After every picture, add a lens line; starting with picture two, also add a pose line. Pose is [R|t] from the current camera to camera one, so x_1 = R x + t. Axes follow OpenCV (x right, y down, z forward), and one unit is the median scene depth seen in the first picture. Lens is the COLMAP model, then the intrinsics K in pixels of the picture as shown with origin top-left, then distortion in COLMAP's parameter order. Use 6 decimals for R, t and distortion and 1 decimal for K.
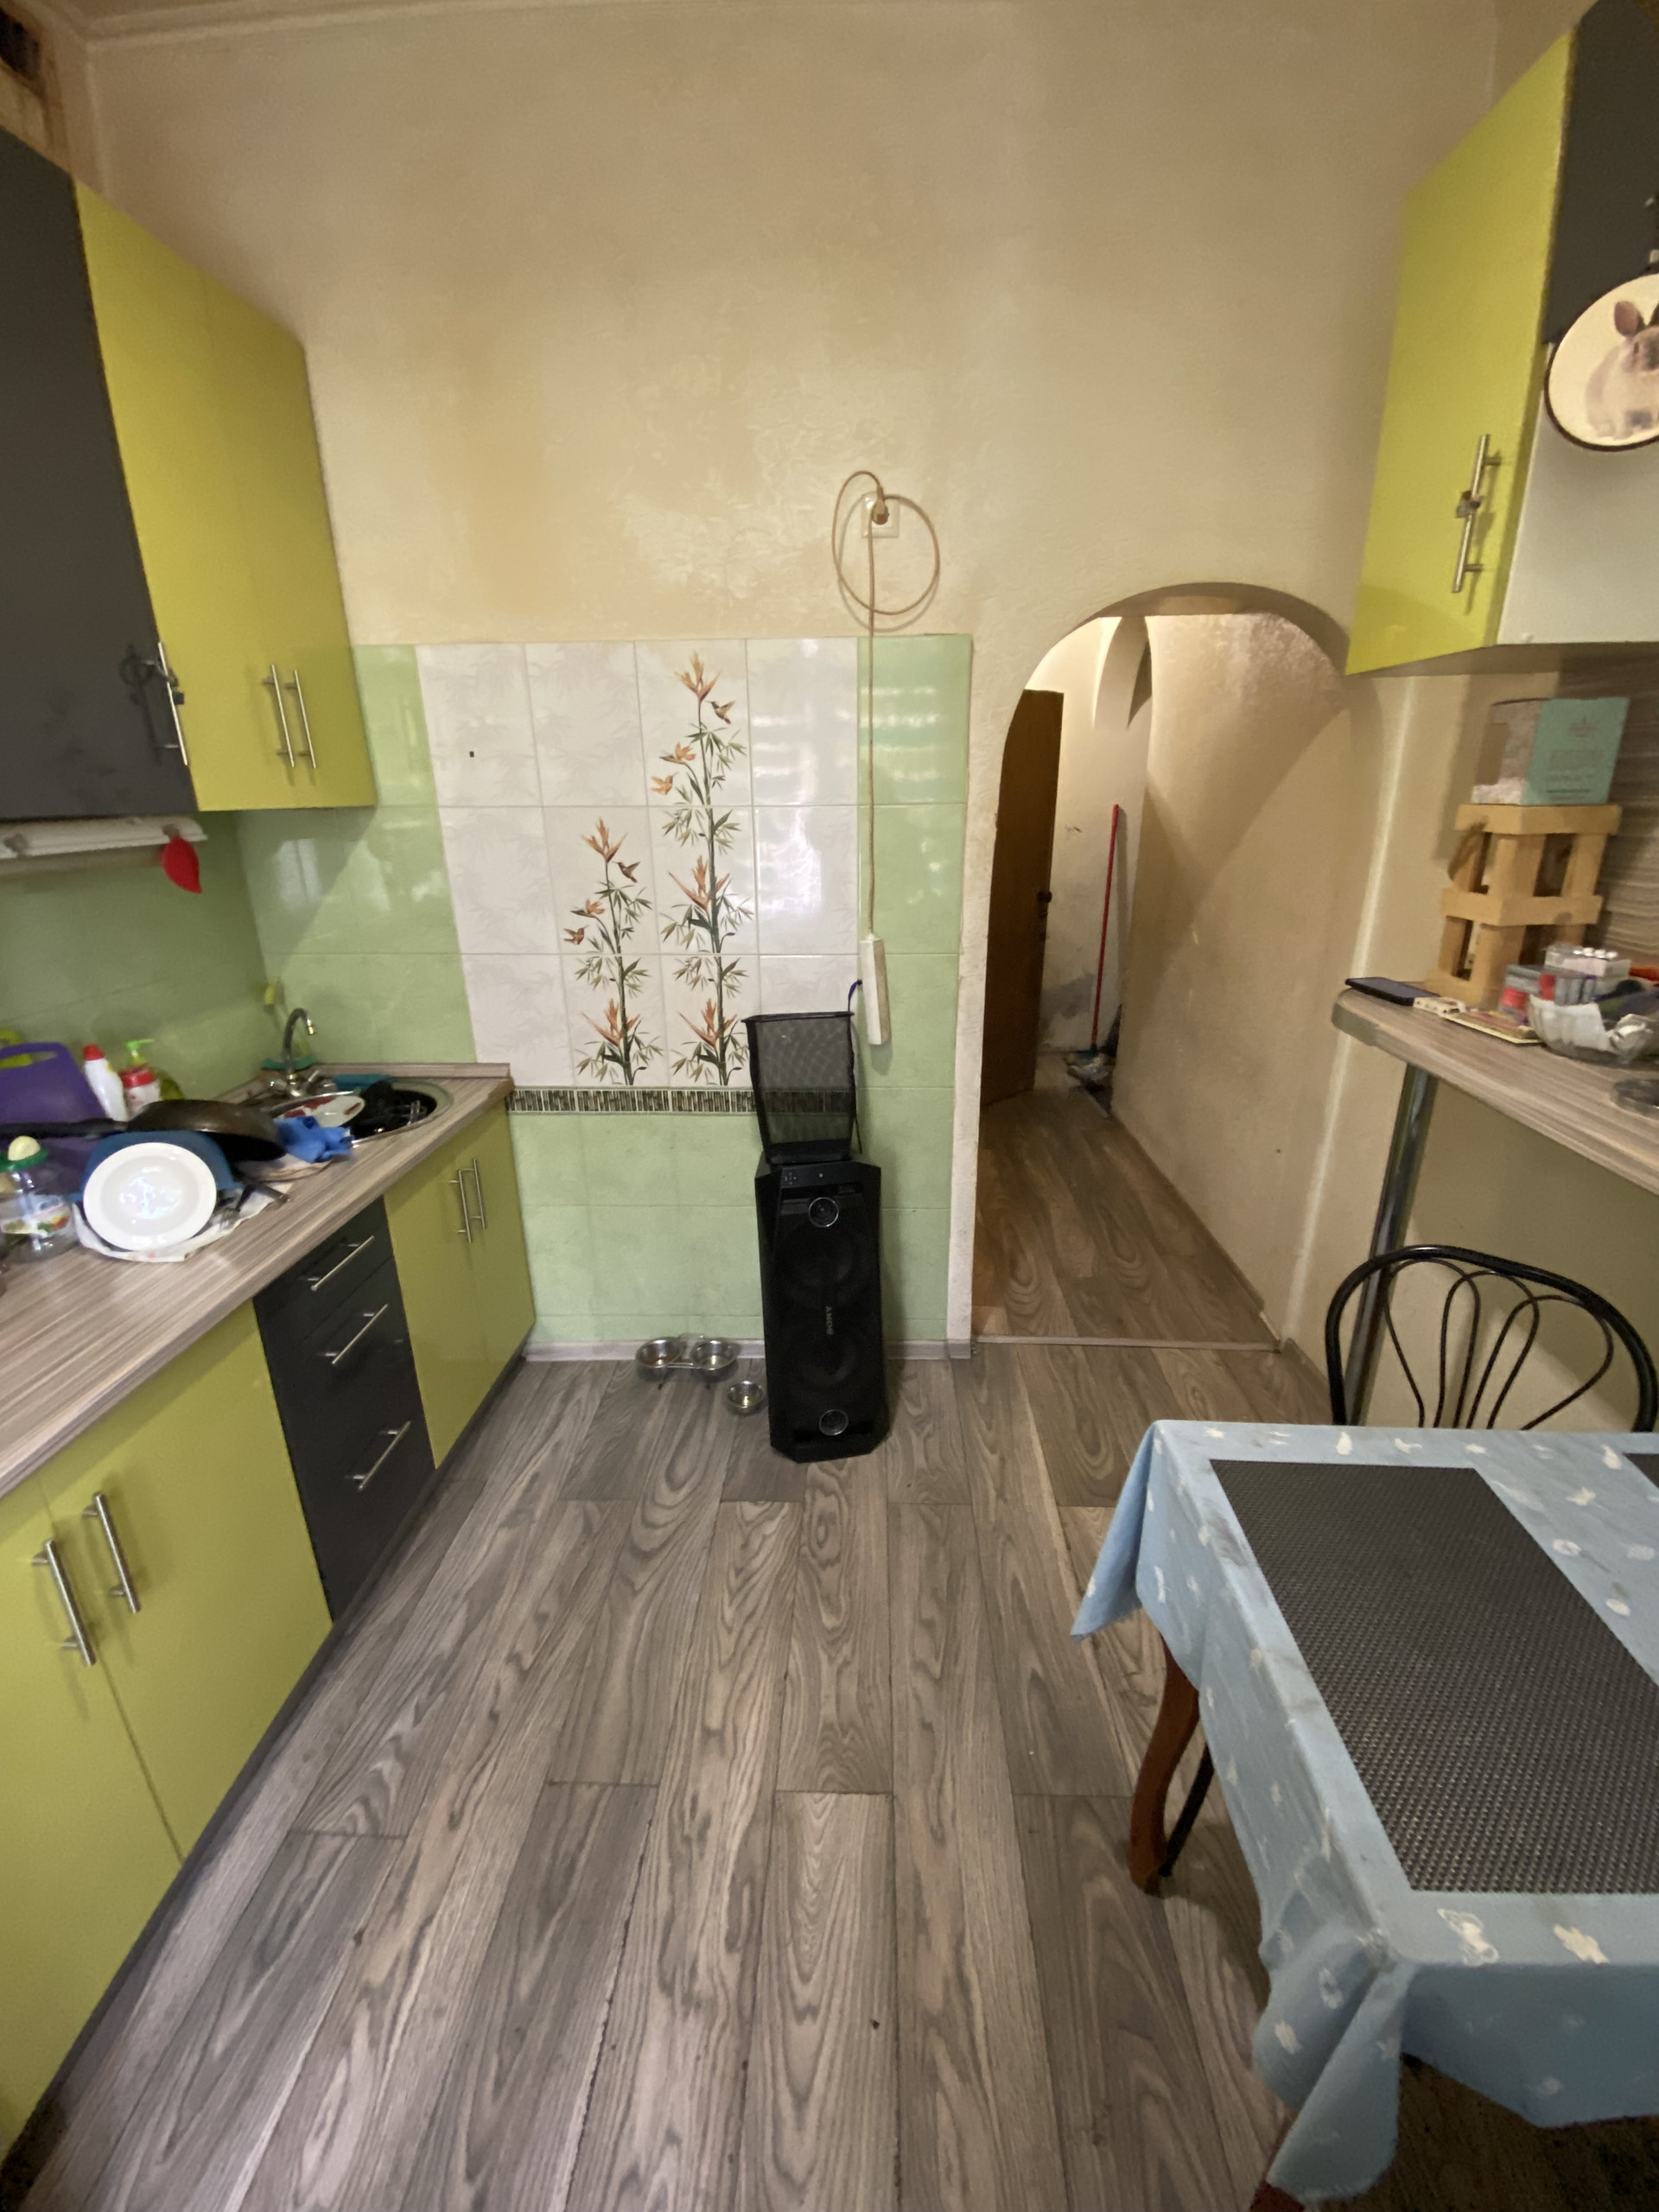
lens RADIAL K [[891.8, 0, 831.3], [0, 891.8, 1095.2], [0, 0, 1]] dist [0.013372, -0.016285]
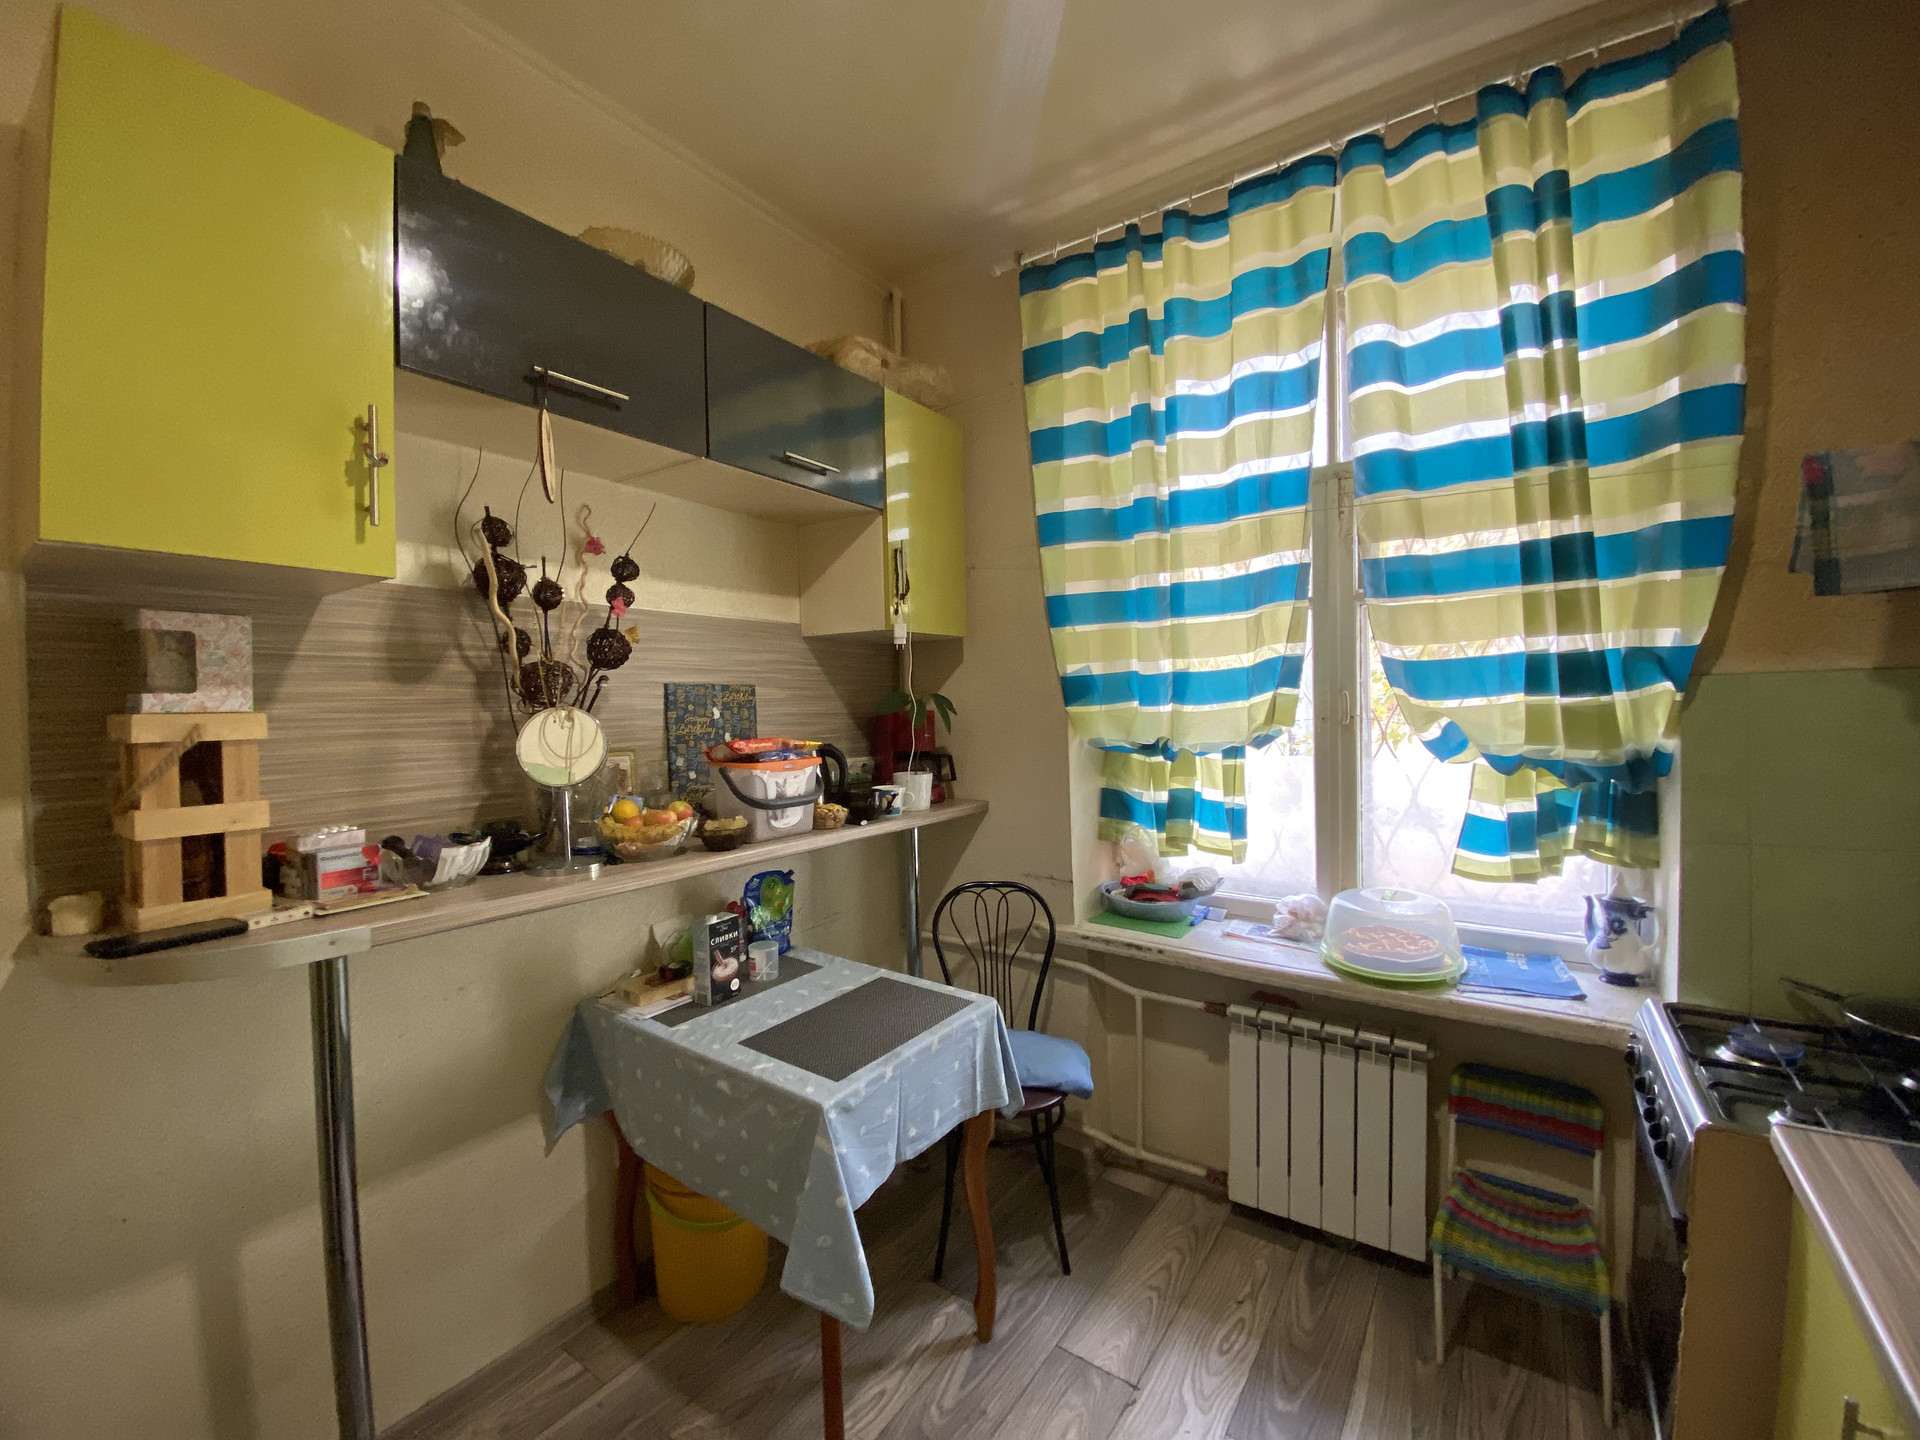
lens RADIAL K [[774.0, 0, 960.2], [0, 774.0, 716.2], [0, 0, 1]] dist [0.013372, -0.016285]
pose [[-0.838579, 0.018895, 0.544452, -0.299253], [0.202806, 0.938393, 0.279801, -0.308161], [-0.505623, 0.345053, -0.790749, 0.995101]]
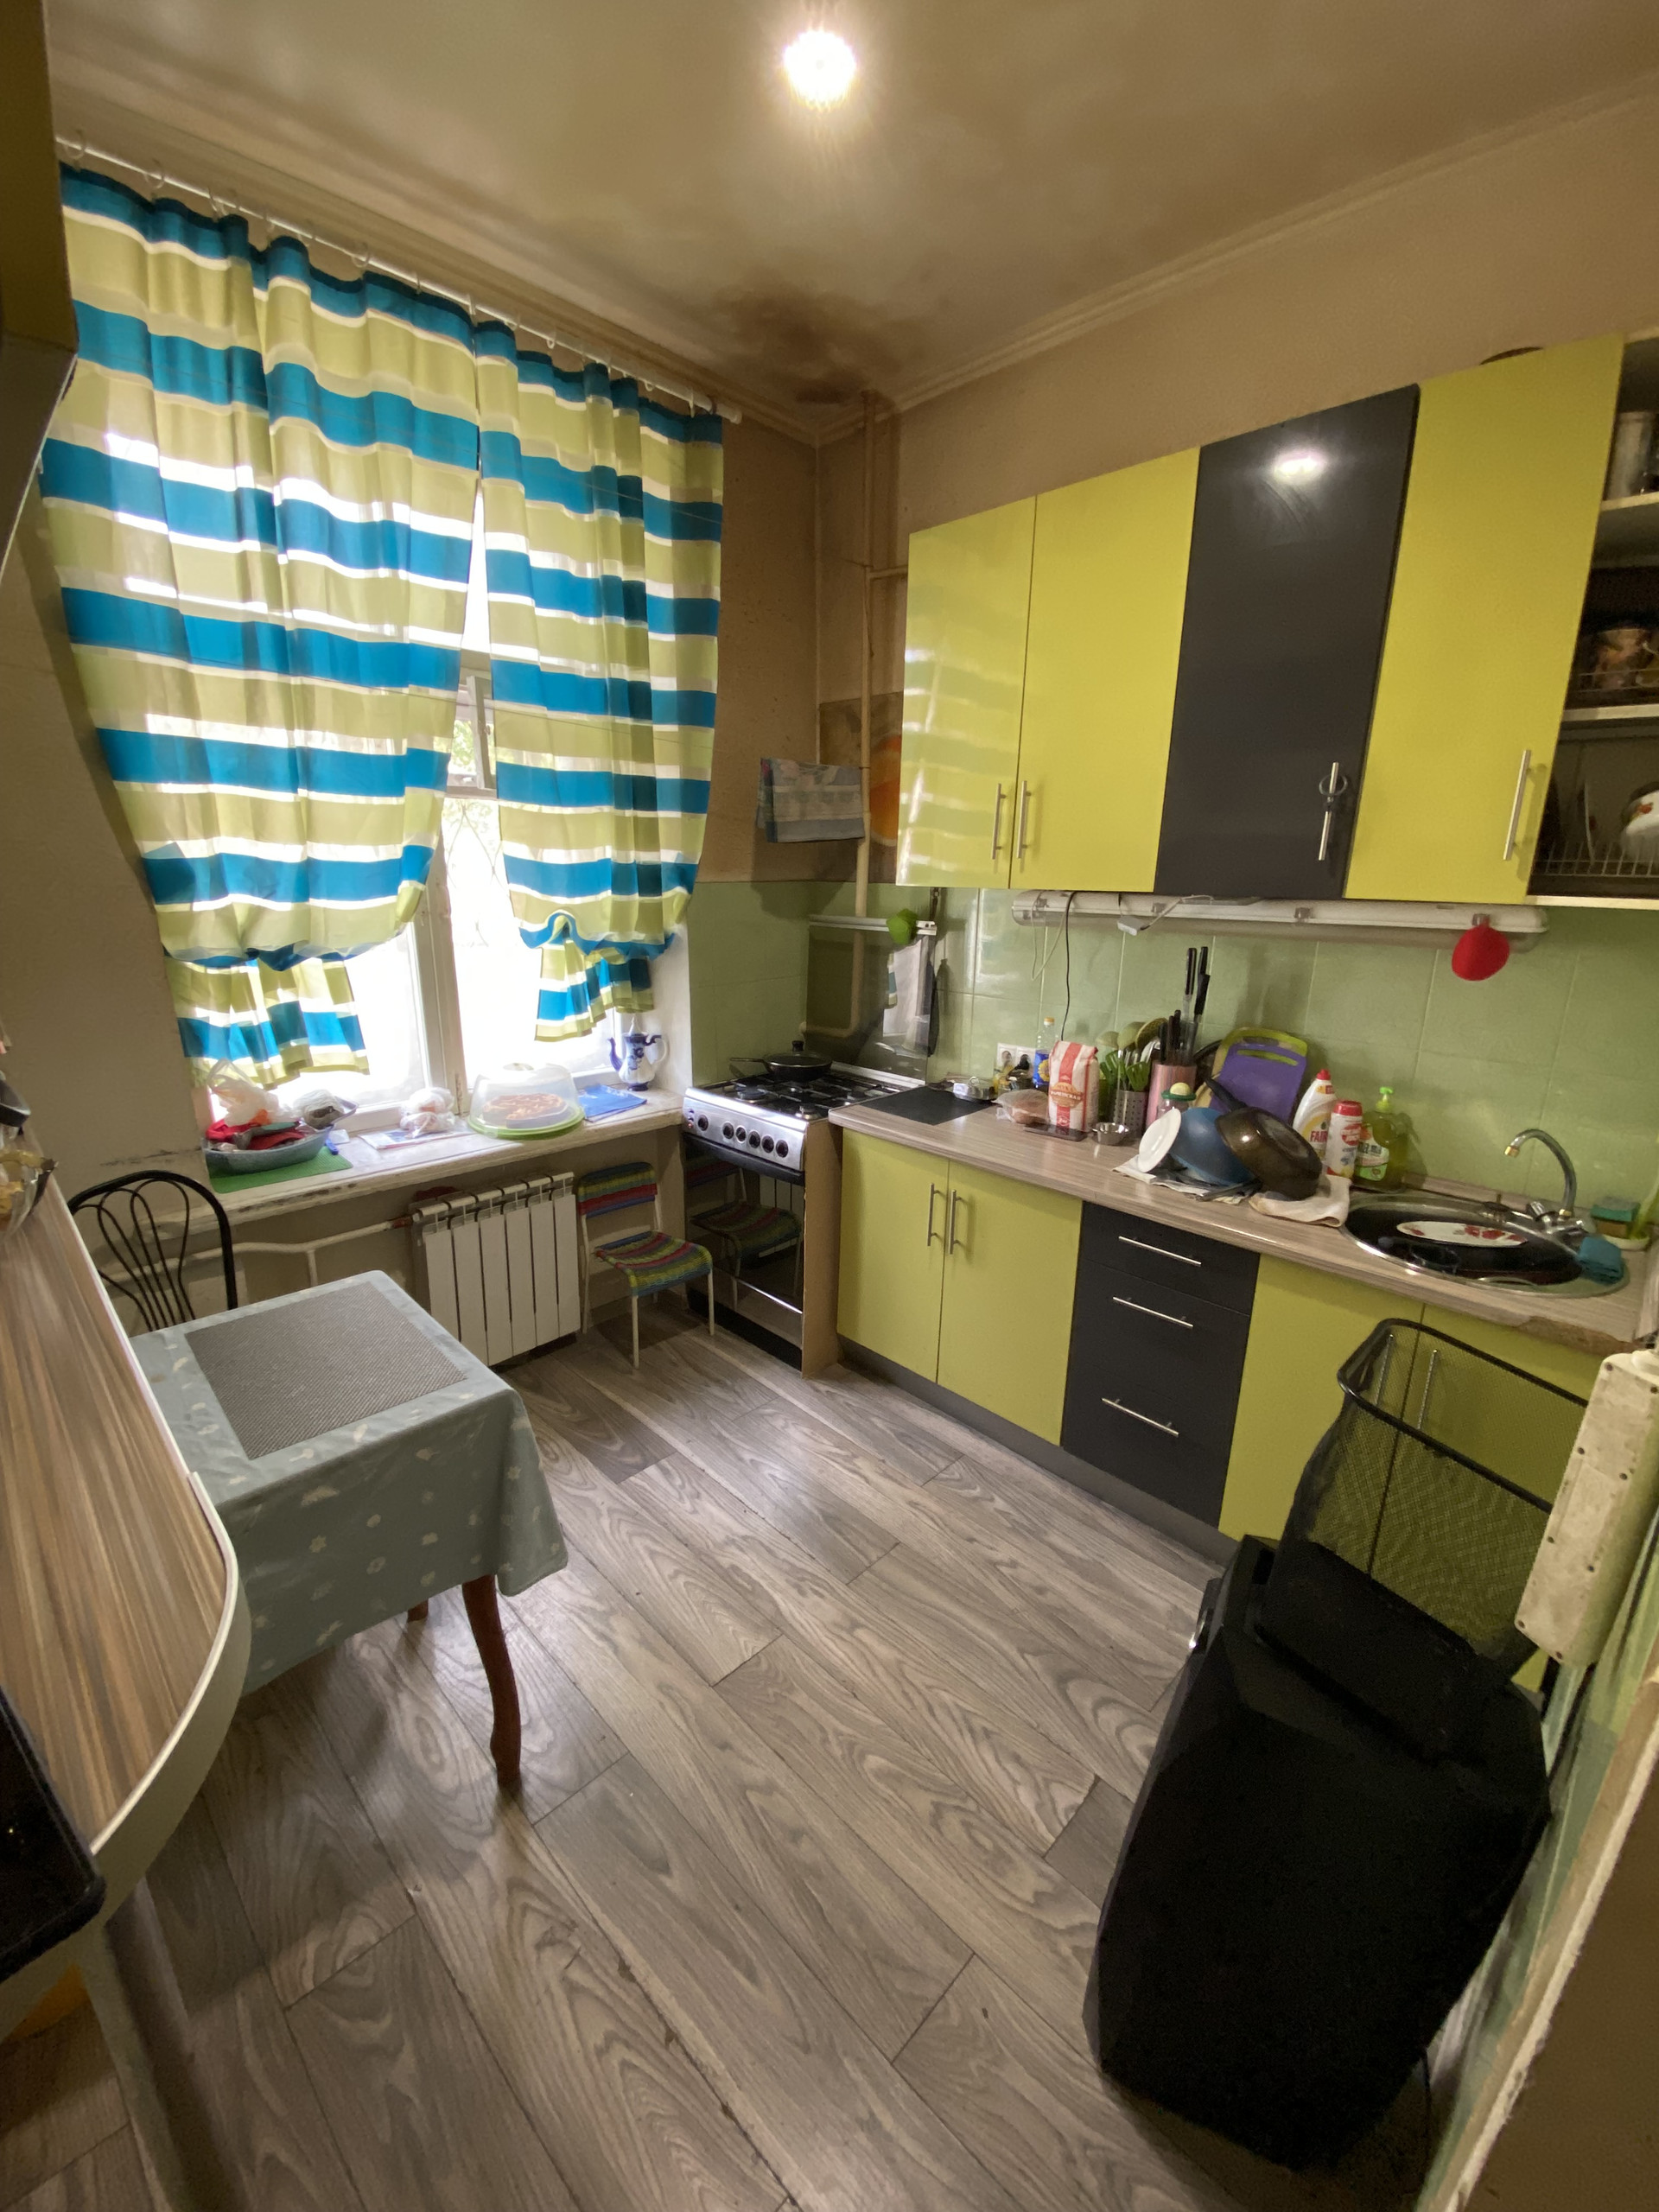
lens RADIAL K [[891.8, 0, 826.1], [0, 891.8, 1098.2], [0, 0, 1]] dist [0.013372, -0.016285]
pose [[-0.672318, 0.190284, -0.715388, 0.534140], [-0.240319, 0.857952, 0.454054, -0.389341], [0.700168, 0.477190, -0.531088, 1.071737]]
